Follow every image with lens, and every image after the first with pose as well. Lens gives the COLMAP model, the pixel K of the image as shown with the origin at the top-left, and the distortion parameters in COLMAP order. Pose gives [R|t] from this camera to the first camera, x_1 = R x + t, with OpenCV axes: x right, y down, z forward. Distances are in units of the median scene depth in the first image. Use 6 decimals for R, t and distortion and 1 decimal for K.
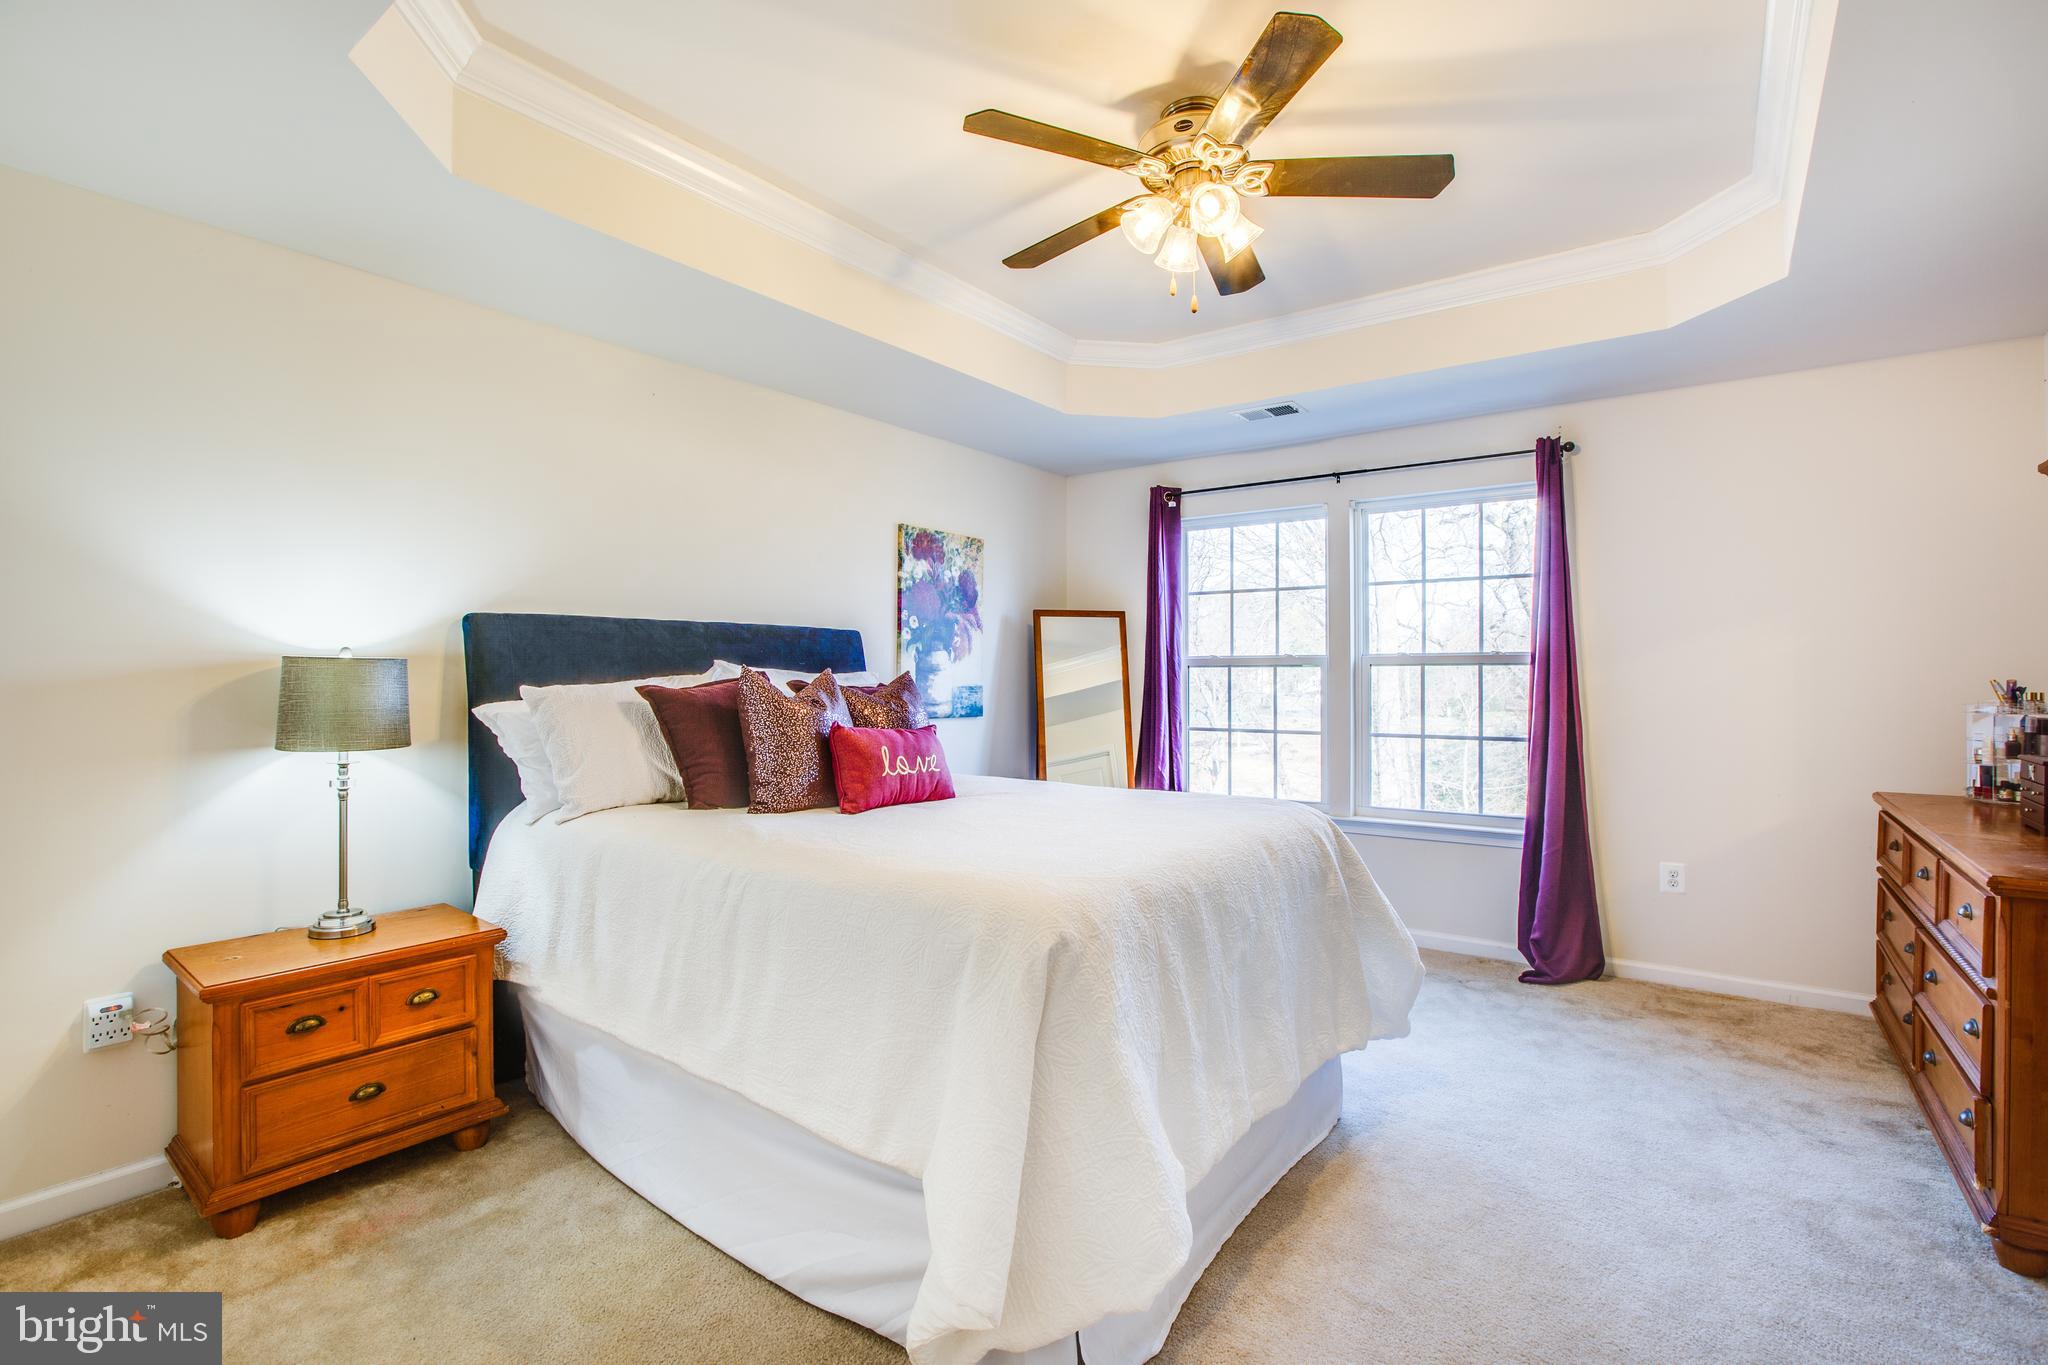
lens RADIAL K [[948.7, 0, 1025.5], [0, 948.7, 669.7], [0, 0, 1]] dist [-0.033494, 0.007851]
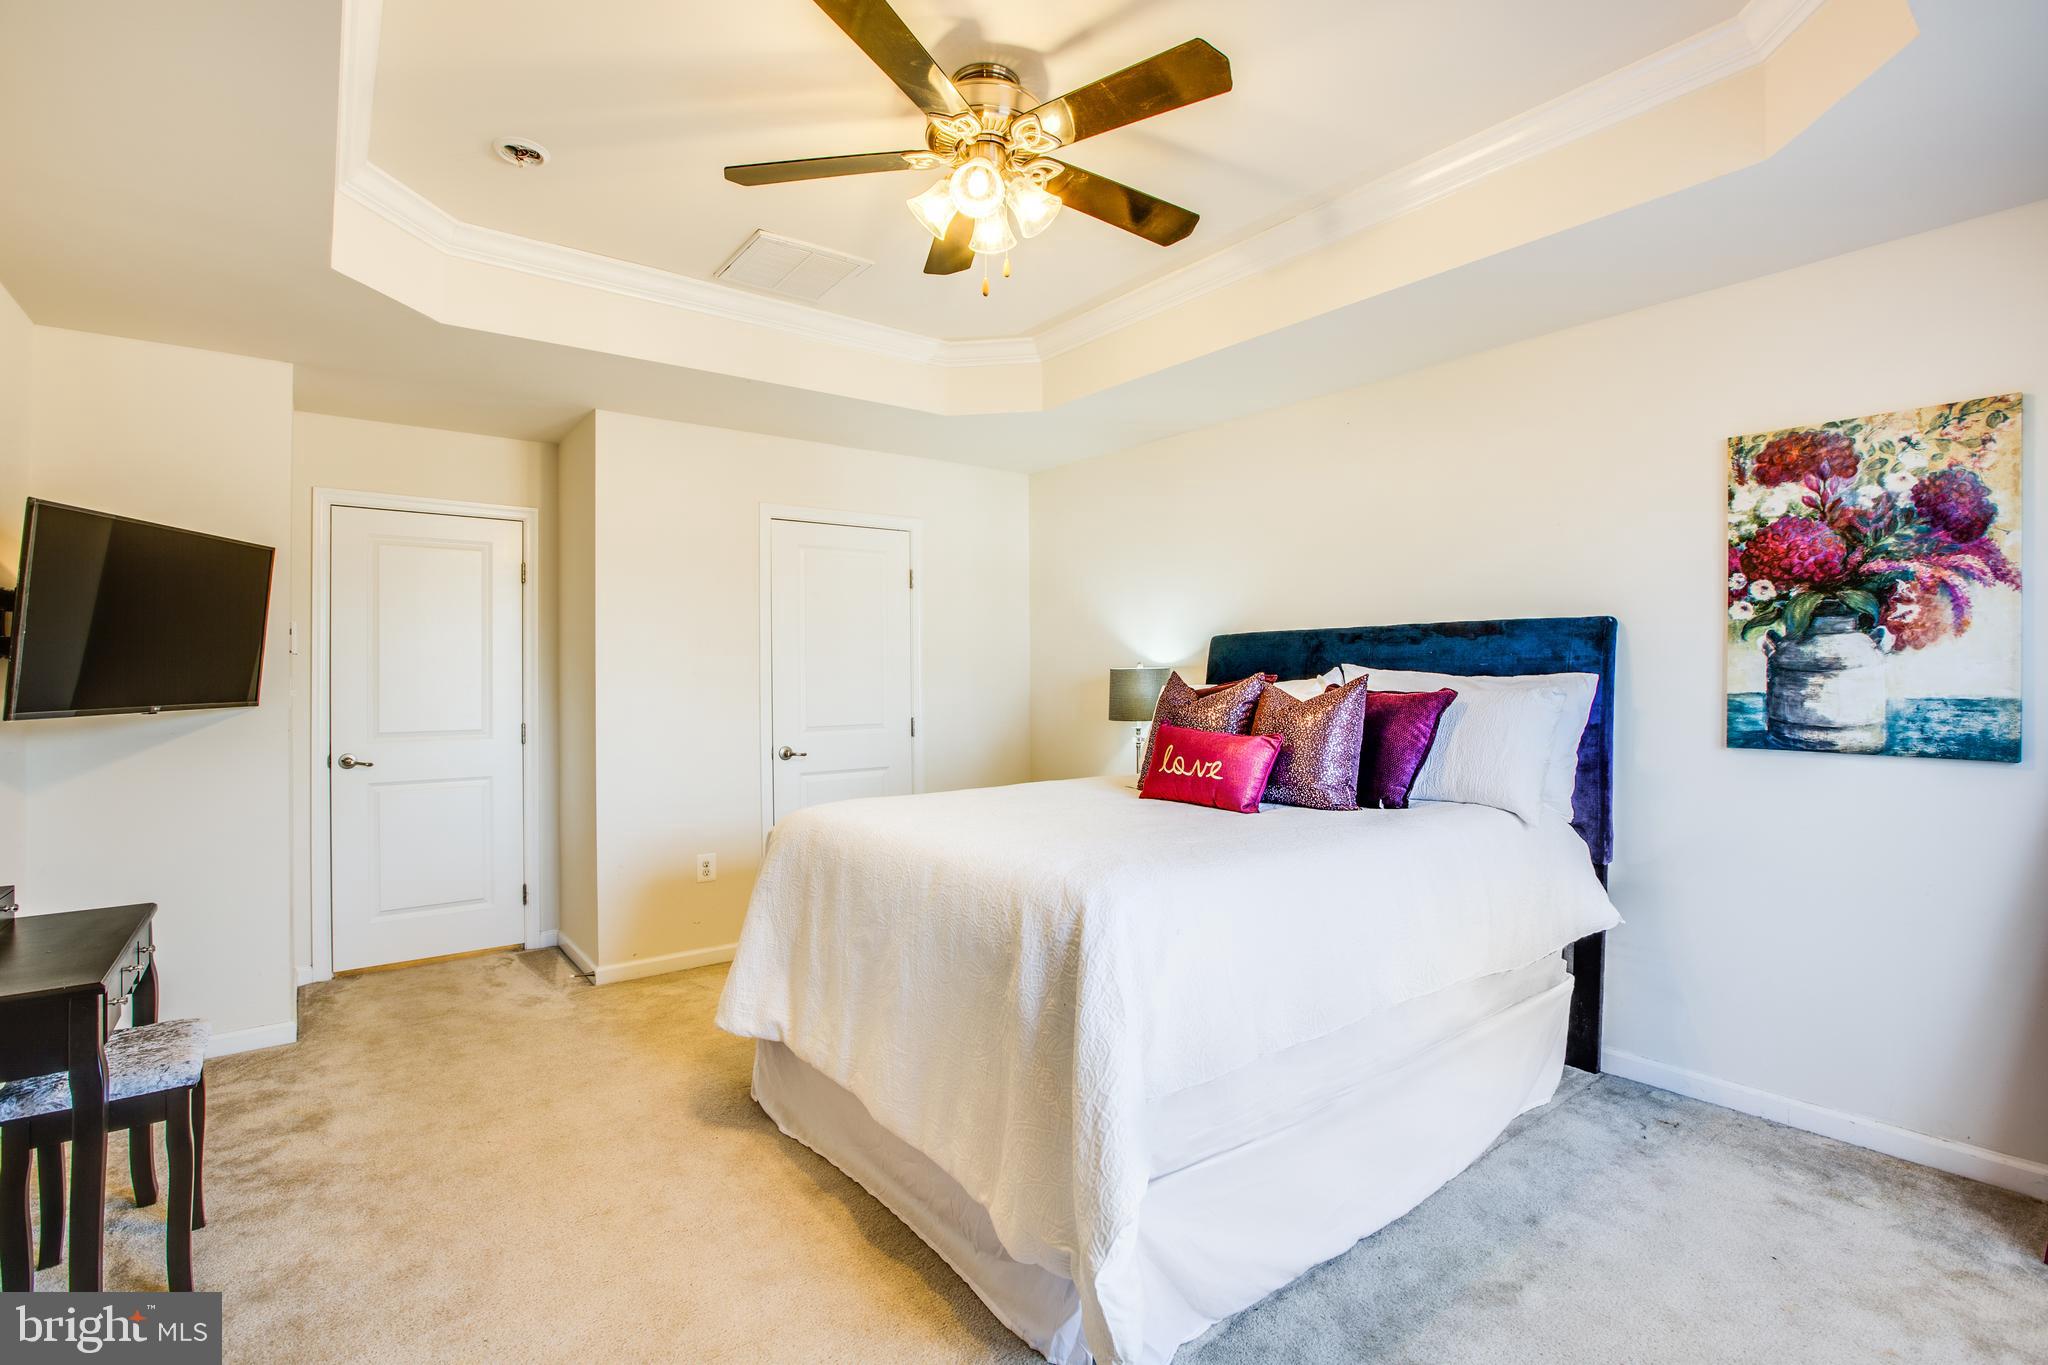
lens RADIAL K [[948.7, 0, 1024.9], [0, 948.7, 682.7], [0, 0, 1]] dist [-0.033494, 0.007851]
pose [[-0.258633, 0.009644, -0.965927, 0.561112], [0.011476, 0.999910, 0.006911, -0.000118], [0.965907, -0.009298, -0.258721, 0.666533]]
